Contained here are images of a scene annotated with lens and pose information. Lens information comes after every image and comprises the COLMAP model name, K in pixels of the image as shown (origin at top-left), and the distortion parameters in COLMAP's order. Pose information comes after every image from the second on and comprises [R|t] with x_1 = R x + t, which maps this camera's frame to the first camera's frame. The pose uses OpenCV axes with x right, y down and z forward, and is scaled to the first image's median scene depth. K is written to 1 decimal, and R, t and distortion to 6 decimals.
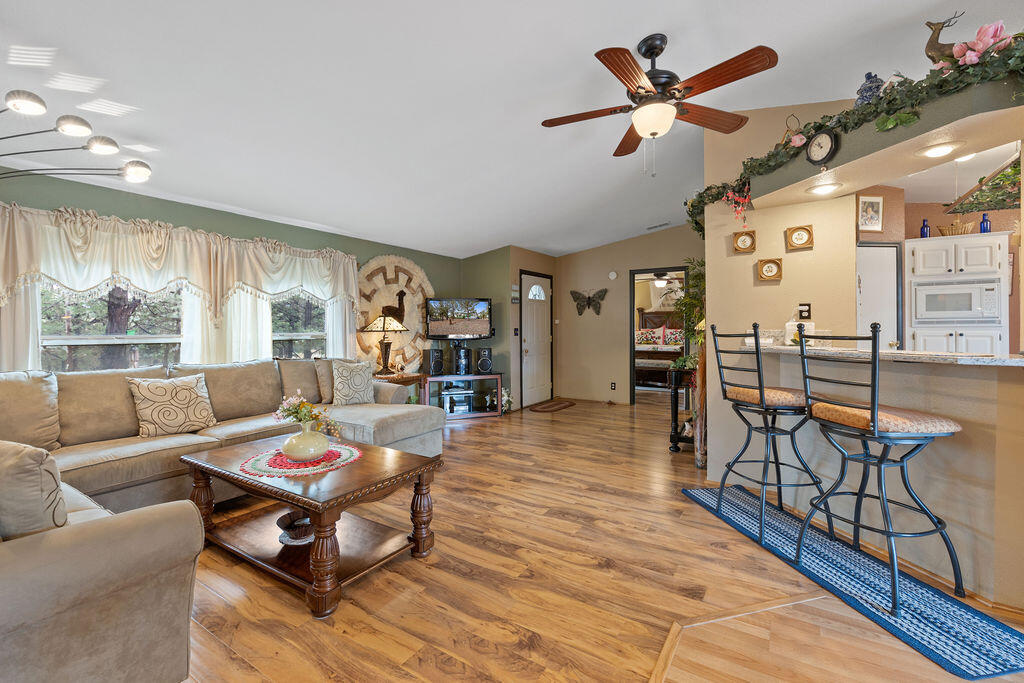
lens RADIAL K [[442.3, 0, 509.0], [0, 442.3, 324.1], [0, 0, 1]] dist [-0.001047, -0.000536]
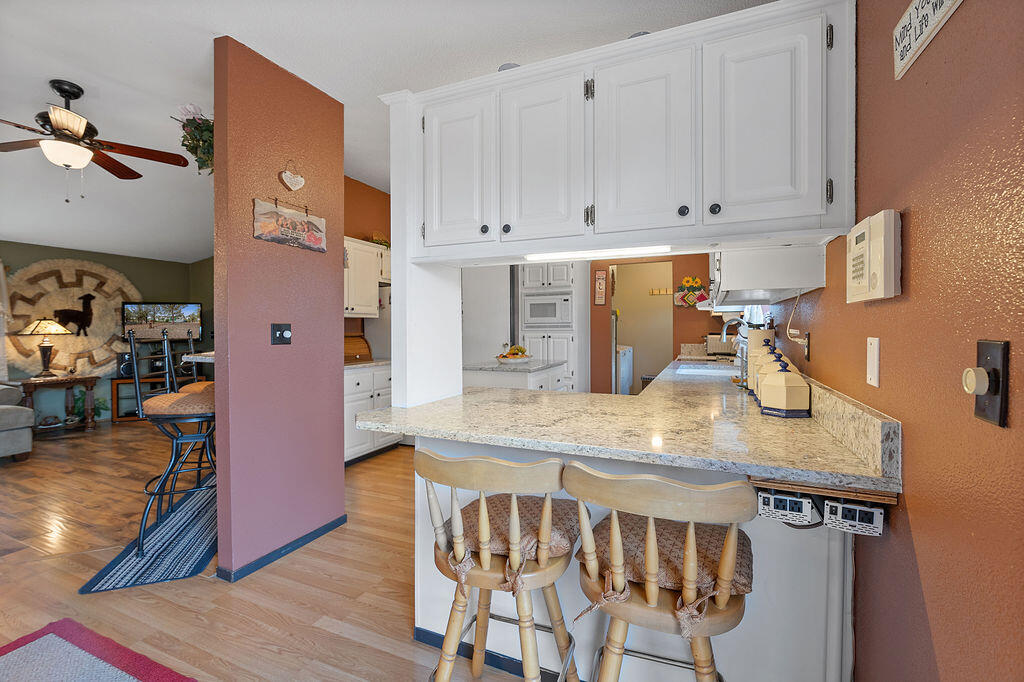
lens RADIAL K [[442.3, 0, 519.0], [0, 442.3, 323.3], [0, 0, 1]] dist [-0.001047, -0.000536]
pose [[0.987798, 0.001650, 0.155729, 0.579091], [-0.001031, 0.999991, -0.004057, -0.006320], [-0.155735, 0.003847, 0.987791, -0.150122]]
